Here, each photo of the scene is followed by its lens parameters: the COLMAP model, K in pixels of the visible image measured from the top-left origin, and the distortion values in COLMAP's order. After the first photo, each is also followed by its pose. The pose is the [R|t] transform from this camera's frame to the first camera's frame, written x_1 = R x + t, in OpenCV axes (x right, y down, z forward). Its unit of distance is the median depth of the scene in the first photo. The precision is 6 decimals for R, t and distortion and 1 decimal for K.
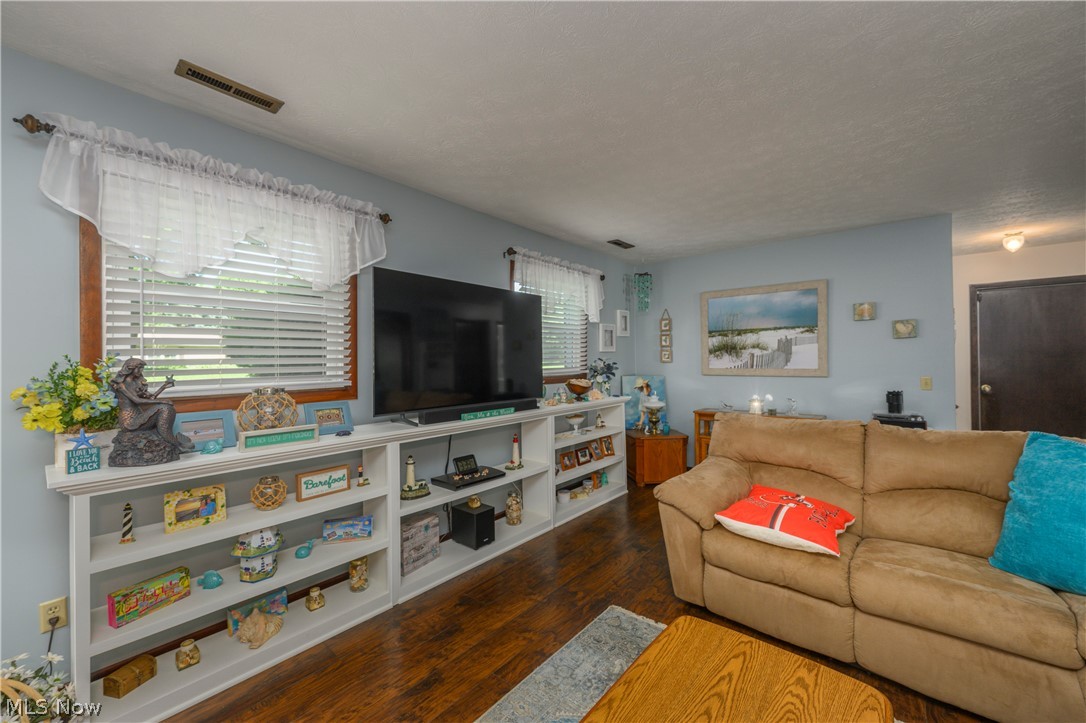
lens RADIAL K [[427.6, 0, 537.8], [0, 427.6, 357.4], [0, 0, 1]] dist [-0.001804, 0.000196]
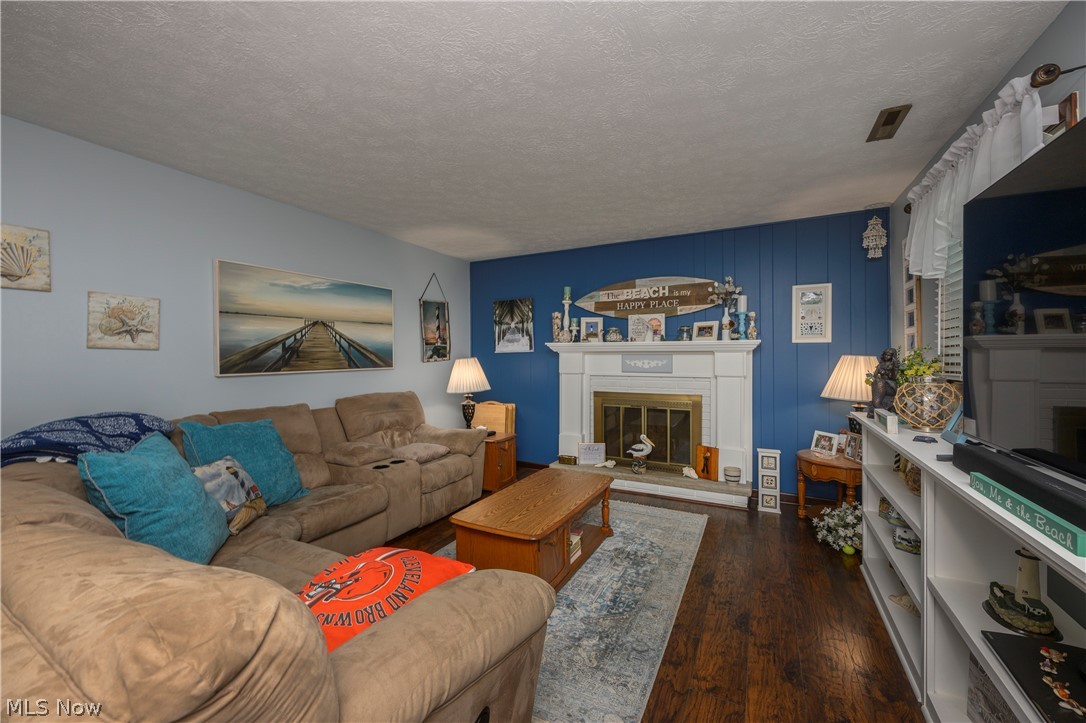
lens RADIAL K [[427.6, 0, 539.5], [0, 427.6, 359.4], [0, 0, 1]] dist [-0.001804, 0.000196]
pose [[-0.974724, 0.017753, -0.222704, 0.441577], [0.017008, 0.999841, 0.005264, 0.008795], [0.222762, 0.001343, -0.974872, 1.649609]]
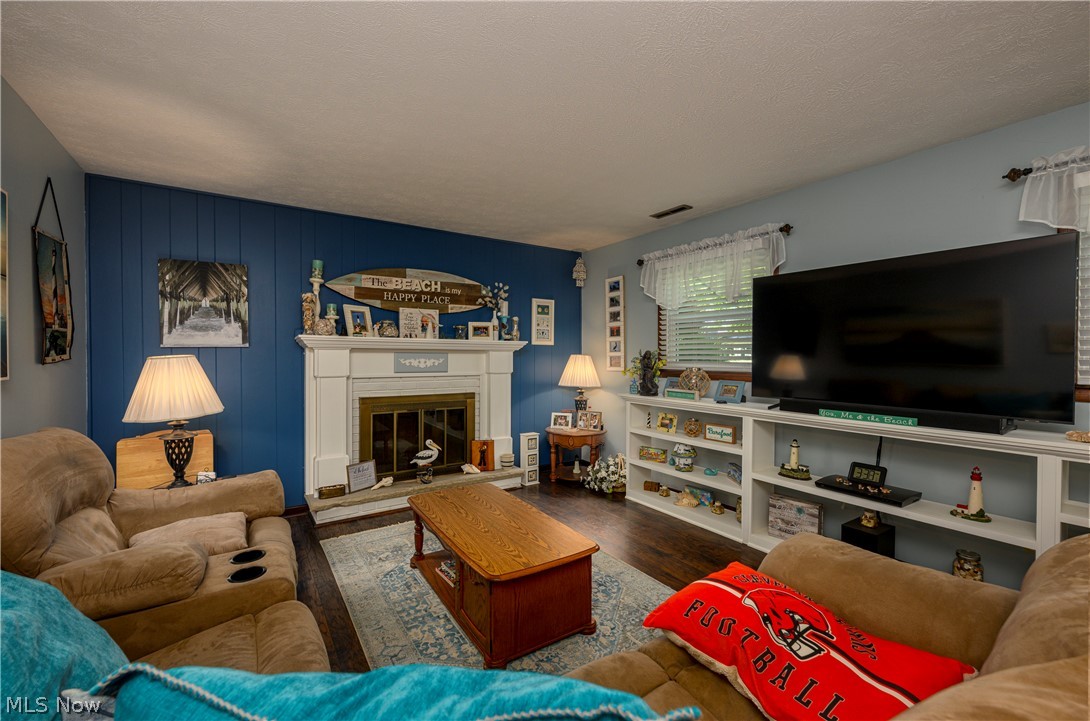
lens RADIAL K [[442.0, 0, 540.8], [0, 442.0, 359.8], [0, 0, 1]] dist [-0.000742, -0.000108]
pose [[-0.279634, 0.021984, -0.959855, 1.178815], [0.005340, 0.999758, 0.021342, -0.002198], [0.960092, 0.000843, -0.279683, 0.842365]]
